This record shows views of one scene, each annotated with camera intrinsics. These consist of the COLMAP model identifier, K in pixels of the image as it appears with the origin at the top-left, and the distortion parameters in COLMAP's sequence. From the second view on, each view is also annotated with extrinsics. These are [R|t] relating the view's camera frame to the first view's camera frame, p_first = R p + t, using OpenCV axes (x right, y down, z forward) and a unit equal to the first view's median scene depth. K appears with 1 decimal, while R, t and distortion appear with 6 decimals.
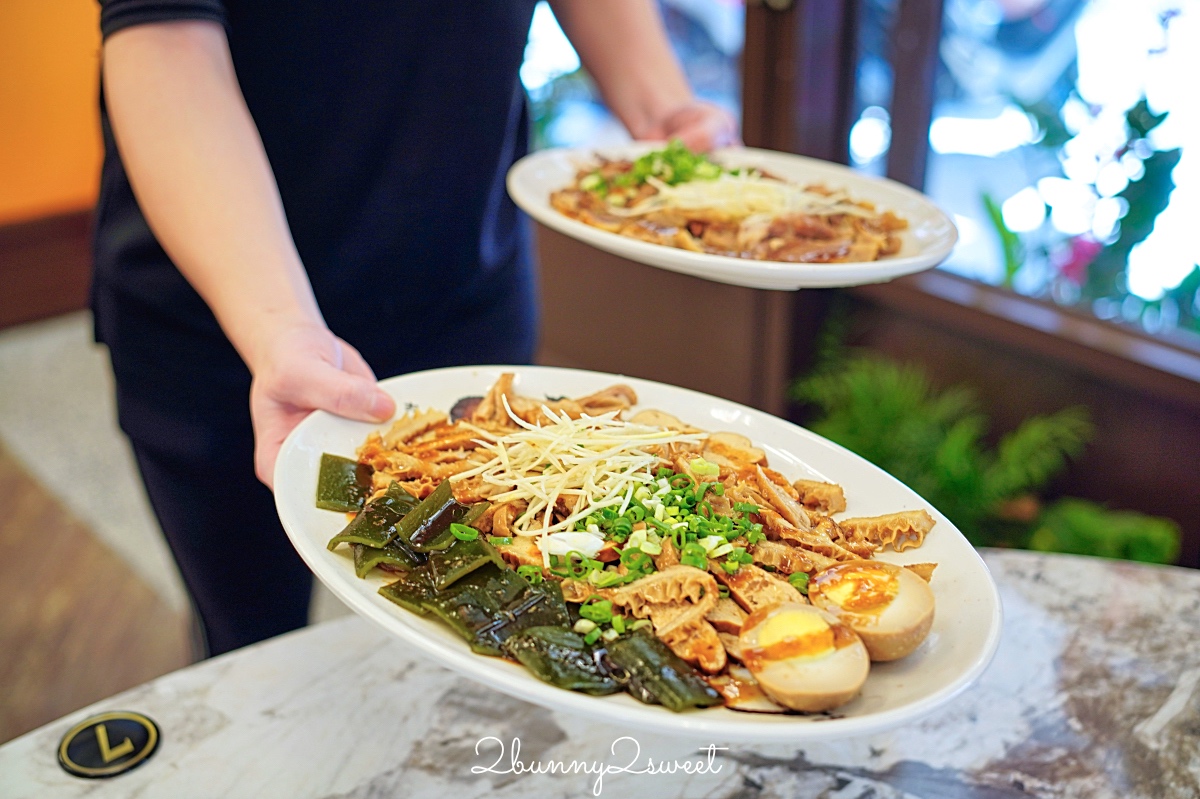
lens RADIAL K [[1352.1, 0, 600.0], [0, 1352.1, 399.5], [0, 0, 1]] dist [0.135689, 0.008413]
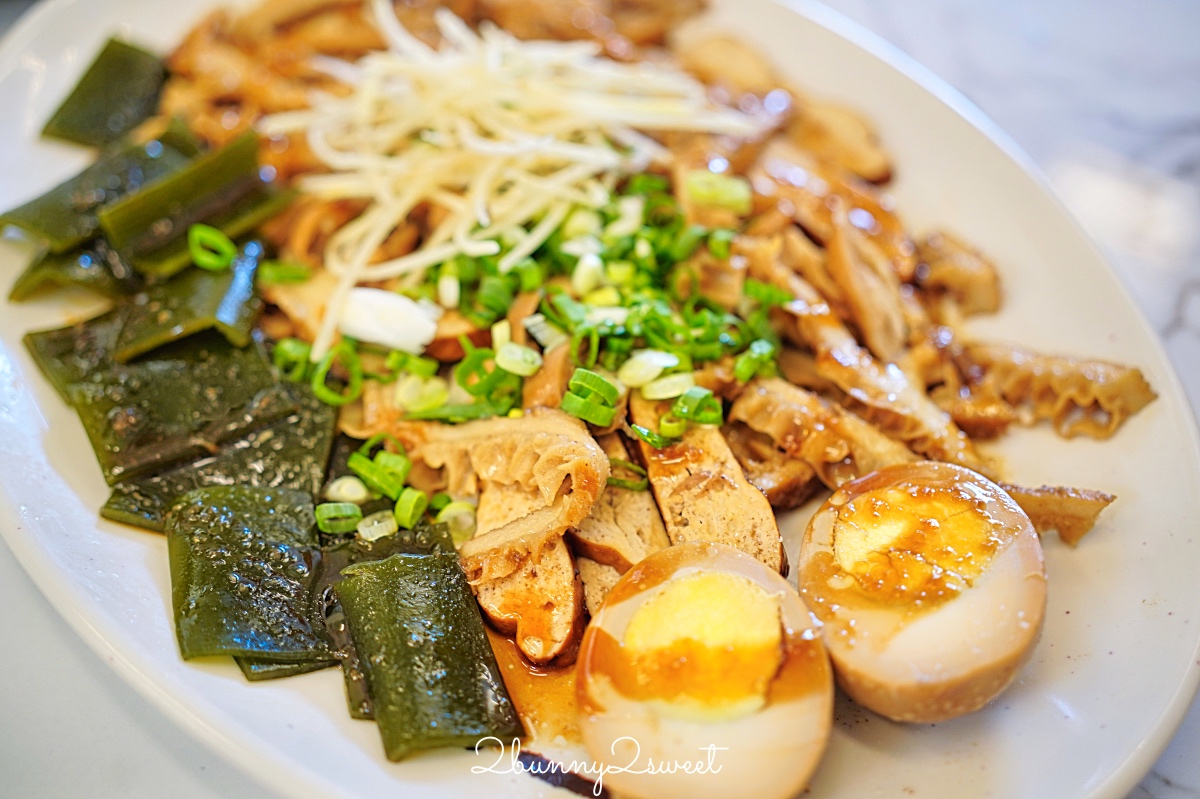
lens RADIAL K [[1393.6, 0, 600.0], [0, 1393.6, 399.5], [0, 0, 1]] dist [0.018586, 0.001554]
pose [[0.947380, 0.217731, -0.234659, 0.189782], [-0.119027, 0.920093, 0.373177, -0.072466], [0.297161, -0.325610, 0.897593, 0.542285]]
